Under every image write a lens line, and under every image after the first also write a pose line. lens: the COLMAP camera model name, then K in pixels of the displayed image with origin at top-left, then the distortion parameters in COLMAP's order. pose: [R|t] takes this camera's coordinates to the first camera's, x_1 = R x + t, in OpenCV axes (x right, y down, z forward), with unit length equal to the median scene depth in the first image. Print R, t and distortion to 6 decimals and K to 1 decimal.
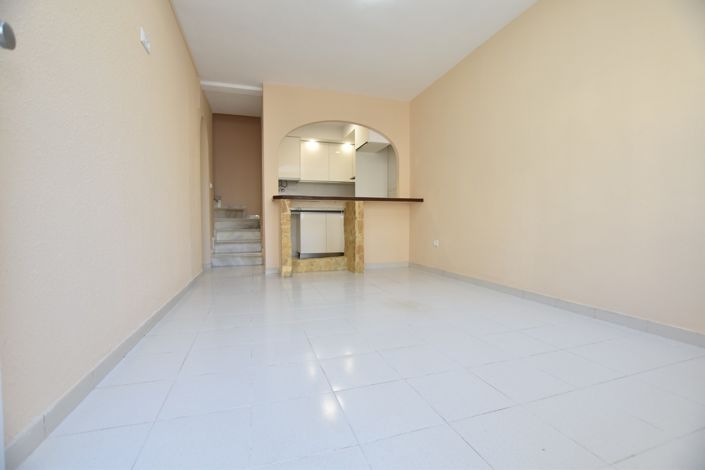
lens RADIAL K [[308.9, 0, 350.7], [0, 308.9, 234.4], [0, 0, 1]] dist [-0.029028, 0.000354]
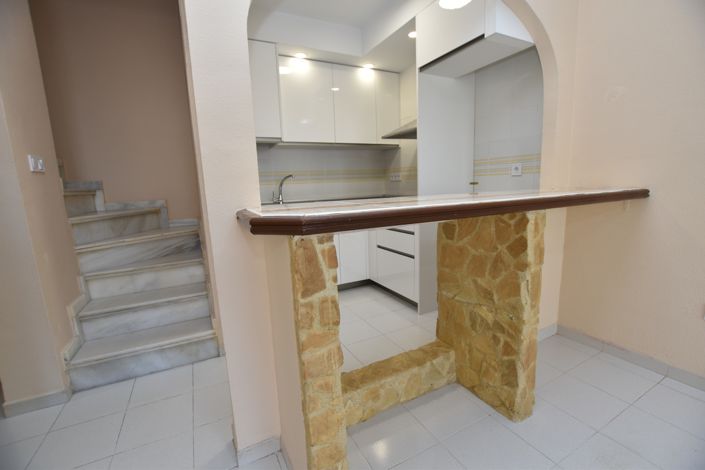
lens RADIAL K [[308.9, 0, 350.7], [0, 308.9, 234.4], [0, 0, 1]] dist [-0.029028, 0.000354]
pose [[0.985474, -0.063126, 0.157657, -0.174195], [0.043353, 0.991102, 0.125850, -0.110616], [-0.164198, -0.117187, 0.979442, 0.620620]]
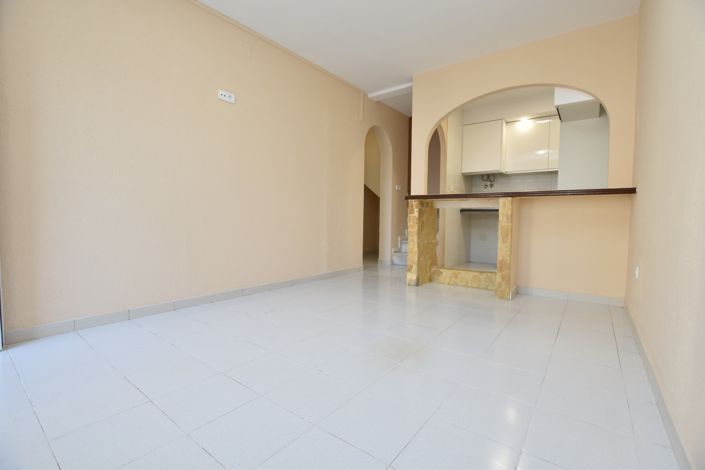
lens RADIAL K [[308.9, 0, 350.7], [0, 308.9, 234.4], [0, 0, 1]] dist [-0.029028, 0.000354]
pose [[0.567054, 0.052088, -0.822032, 0.344325], [-0.043617, 0.998497, 0.033182, -0.027074], [0.822525, 0.017038, 0.568473, 0.266678]]
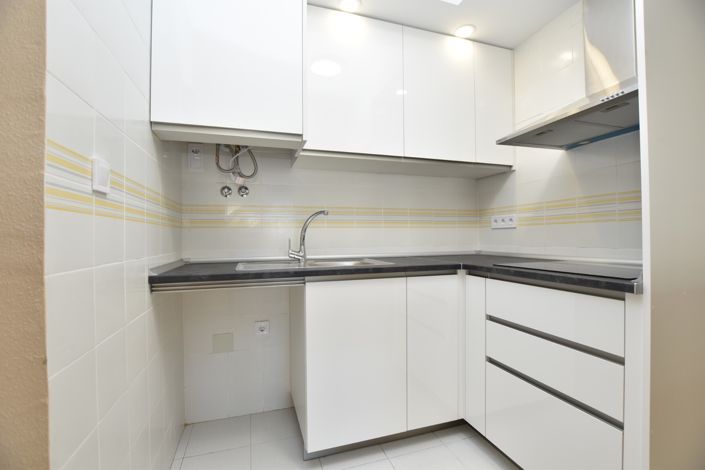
lens RADIAL K [[308.9, 0, 350.7], [0, 308.9, 234.4], [0, 0, 1]] dist [-0.029028, 0.000354]
pose [[0.999905, -0.008203, 0.011095, -0.158802], [0.008657, 0.999100, -0.041535, -0.115928], [-0.010744, 0.041628, 0.999075, 0.932168]]
